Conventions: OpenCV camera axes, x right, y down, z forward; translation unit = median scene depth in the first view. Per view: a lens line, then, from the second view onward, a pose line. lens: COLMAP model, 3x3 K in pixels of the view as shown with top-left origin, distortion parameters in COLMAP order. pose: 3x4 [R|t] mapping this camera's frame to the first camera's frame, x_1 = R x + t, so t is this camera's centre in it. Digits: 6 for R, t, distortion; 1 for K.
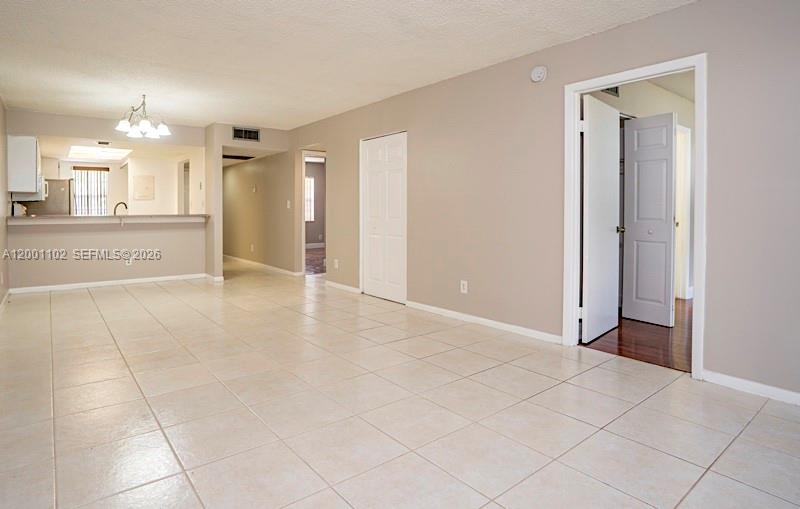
lens RADIAL K [[430.9, 0, 355.6], [0, 430.9, 212.6], [0, 0, 1]] dist [-0.007685, 0.002143]
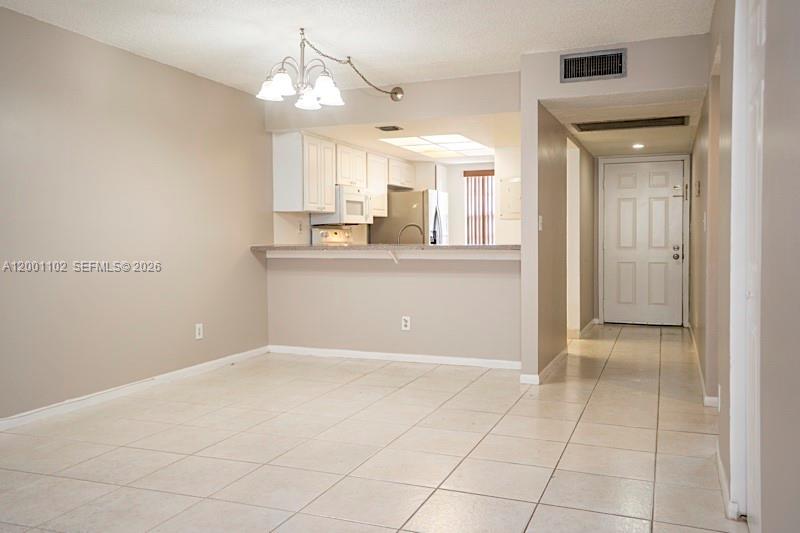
lens RADIAL K [[667.0, 0, 418.4], [0, 667.0, 250.9], [0, 0, 1]] dist [0.015275, 0.015672]
pose [[0.561662, 0.015623, -0.827219, 0.224809], [-0.001208, 0.999836, 0.018064, -0.002953], [0.827366, -0.009147, 0.561589, 0.472405]]
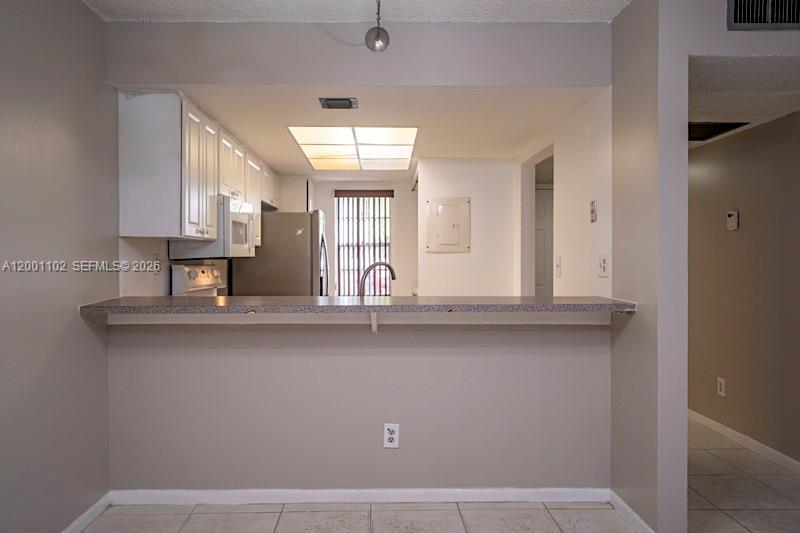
lens RADIAL K [[580.7, 0, 396.5], [0, 580.7, 258.6], [0, 0, 1]] dist [-0.005494, -0.002540]
pose [[0.833725, -0.000986, -0.552179, -0.255724], [-0.005241, 0.999939, -0.009699, -0.021261], [0.552155, 0.010980, 0.833669, 0.583500]]
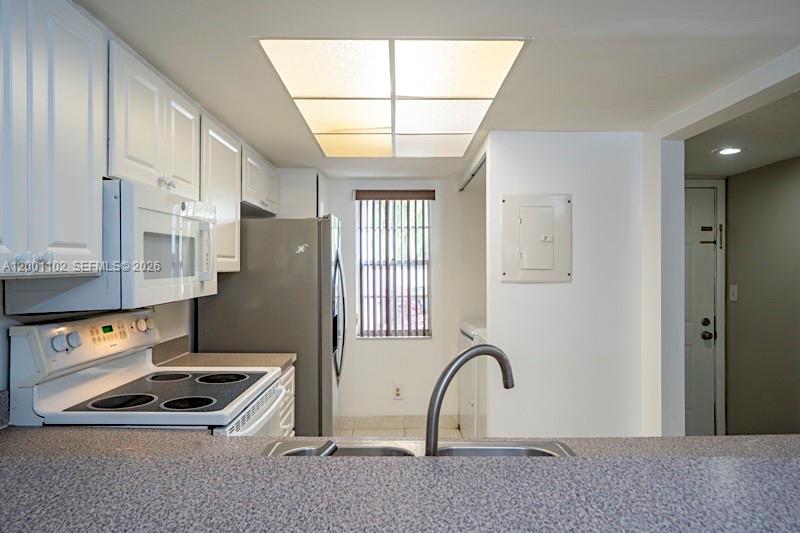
lens RADIAL K [[524.7, 0, 401.4], [0, 524.7, 267.0], [0, 0, 1]] dist [-0.044987, 0.002538]
pose [[0.821895, 0.002154, -0.569634, -0.459456], [-0.006613, 0.999962, -0.005760, -0.045628], [0.569600, 0.008501, 0.821878, 0.831778]]
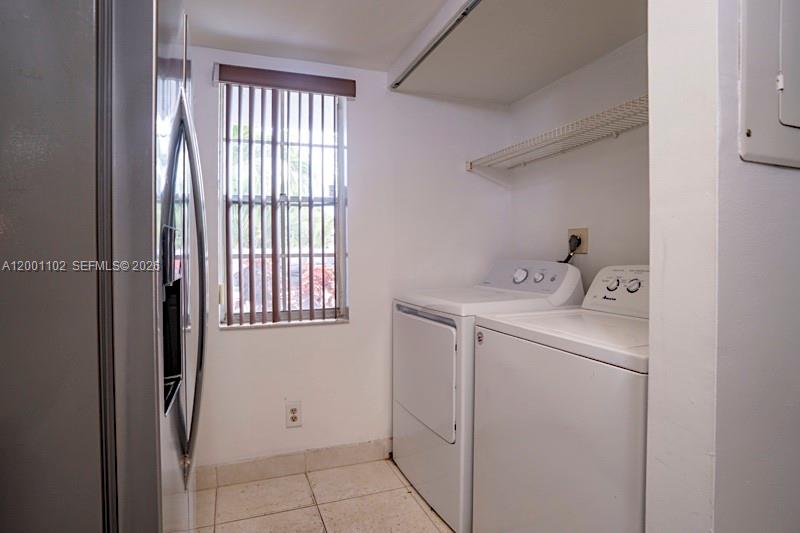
lens RADIAL K [[417.0, 0, 369.5], [0, 417.0, 254.8], [0, 0, 1]] dist [-0.019455, -0.000376]
pose [[0.951712, 0.001292, -0.306989, -0.689773], [-0.002157, 0.999995, -0.002479, -0.011264], [0.306984, 0.003022, 0.951710, 1.092919]]
